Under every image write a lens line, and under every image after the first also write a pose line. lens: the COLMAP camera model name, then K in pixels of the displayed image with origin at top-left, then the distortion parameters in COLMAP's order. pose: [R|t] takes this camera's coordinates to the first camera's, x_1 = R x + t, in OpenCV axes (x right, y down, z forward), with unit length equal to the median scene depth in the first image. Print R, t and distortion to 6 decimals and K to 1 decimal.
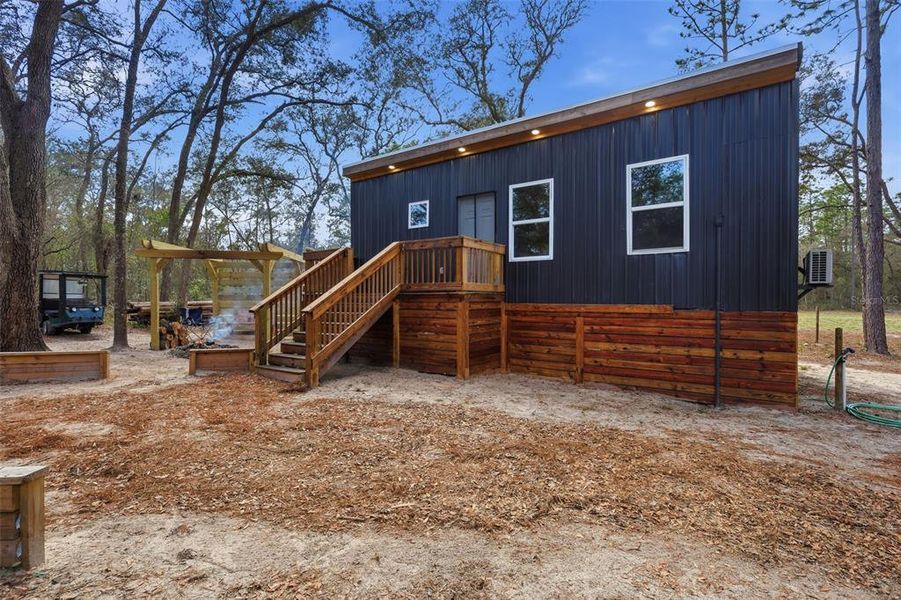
lens RADIAL K [[417.3, 0, 450.6], [0, 417.3, 300.4], [0, 0, 1]] dist [0.001315, -0.000246]
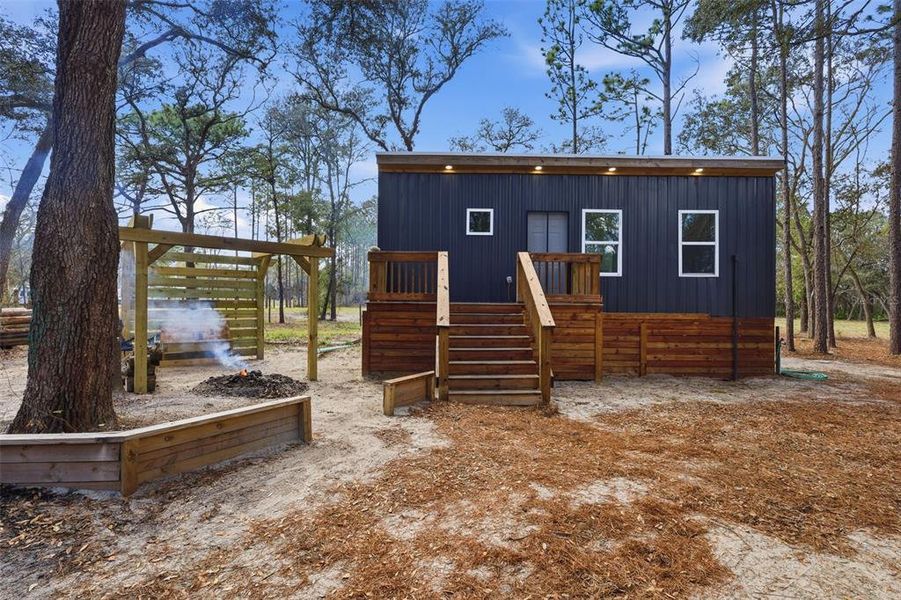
lens RADIAL K [[370.2, 0, 451.1], [0, 370.2, 303.2], [0, 0, 1]] dist [0.004458, 0.000252]
pose [[0.806988, 0.006538, 0.590532, -0.777845], [-0.004812, 0.999978, -0.004496, -0.012381], [-0.590549, 0.000787, 0.807001, 0.413921]]
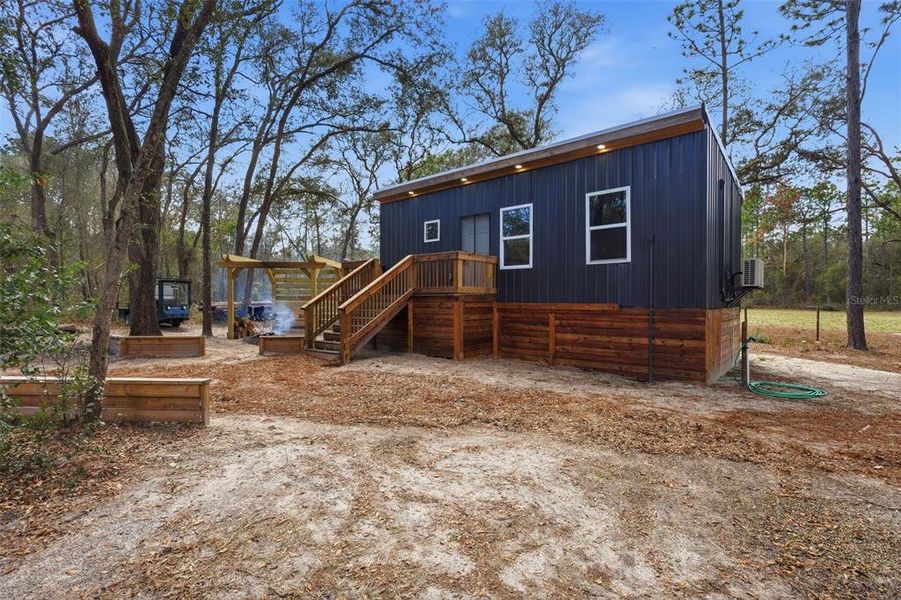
lens RADIAL K [[417.3, 0, 449.7], [0, 417.3, 300.2], [0, 0, 1]] dist [0.001315, -0.000246]
pose [[0.994637, -0.000919, -0.103421, 0.125028], [0.000823, 0.999999, -0.000975, 0.000402], [0.103422, 0.000885, 0.994637, -0.268398]]
